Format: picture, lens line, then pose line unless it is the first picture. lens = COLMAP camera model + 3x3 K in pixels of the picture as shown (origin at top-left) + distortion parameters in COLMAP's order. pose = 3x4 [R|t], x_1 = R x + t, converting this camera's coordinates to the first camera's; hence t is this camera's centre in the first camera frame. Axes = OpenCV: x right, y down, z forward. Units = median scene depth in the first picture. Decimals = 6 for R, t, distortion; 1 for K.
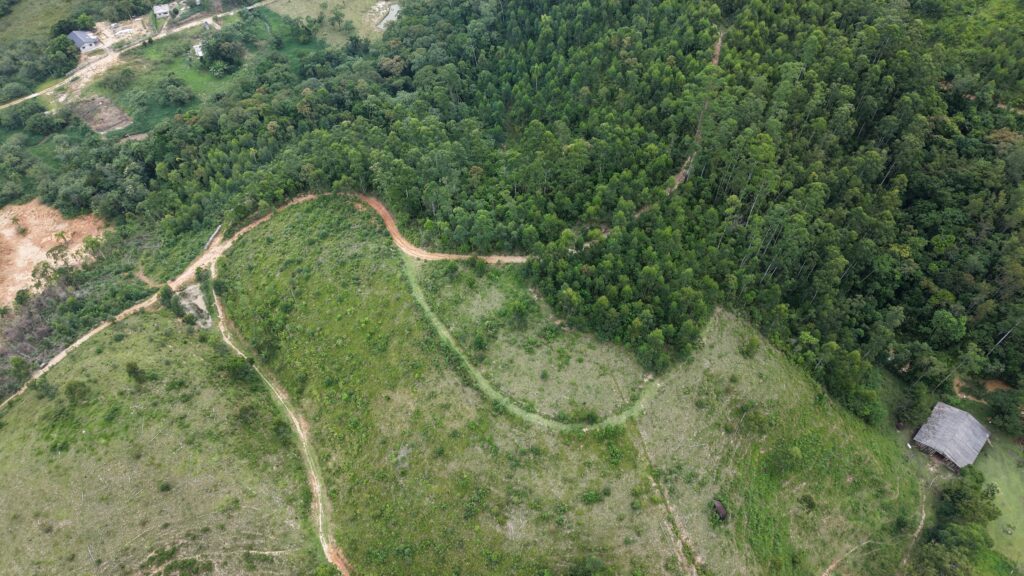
lens RADIAL K [[683.4, 0, 510.5], [0, 683.4, 289.8], [0, 0, 1]] dist [0.034521, -0.038609]
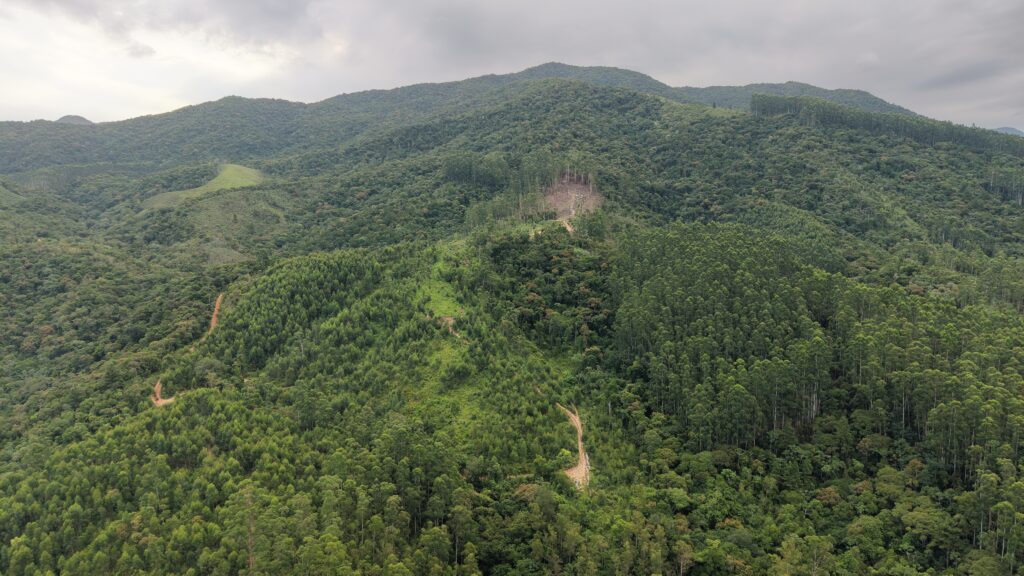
lens RADIAL K [[683.4, 0, 510.5], [0, 683.4, 289.8], [0, 0, 1]] dist [0.034521, -0.038609]
pose [[0.765413, -0.080419, 0.638495, 0.001711], [0.492968, 0.711039, -0.501403, 0.111312], [-0.413673, 0.698538, 0.583883, 0.132461]]
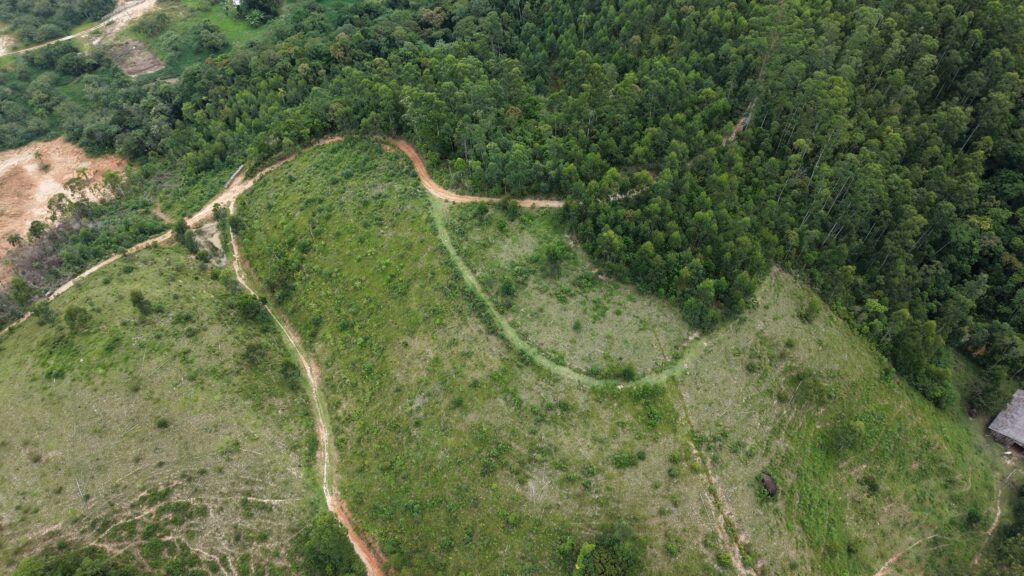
lens RADIAL K [[683.4, 0, 510.5], [0, 683.4, 289.8], [0, 0, 1]] dist [0.034521, -0.038609]
pose [[0.997554, 0.052356, -0.046307, 0.000359], [-0.052251, 0.998628, 0.003472, 0.065282], [0.046426, -0.001043, 0.998921, 0.078216]]
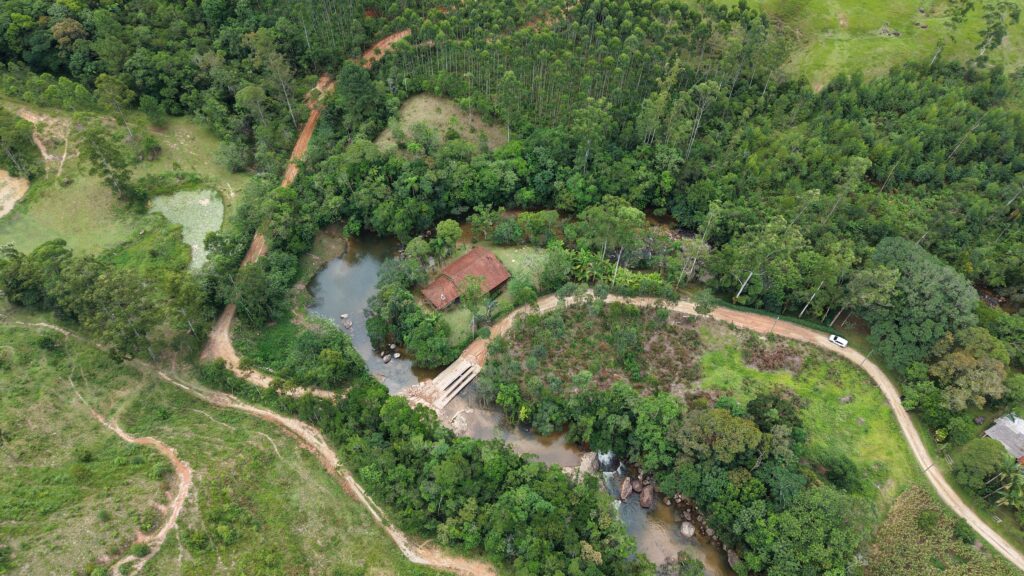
lens RADIAL K [[687.1, 0, 511.6], [0, 687.1, 286.6], [0, 0, 1]] dist [0.037789, -0.041821]
pose [[-0.304737, -0.768810, 0.562198, -0.000515], [0.729059, 0.191533, 0.657105, 0.165565], [-0.612869, 0.610120, 0.502141, 0.192819]]
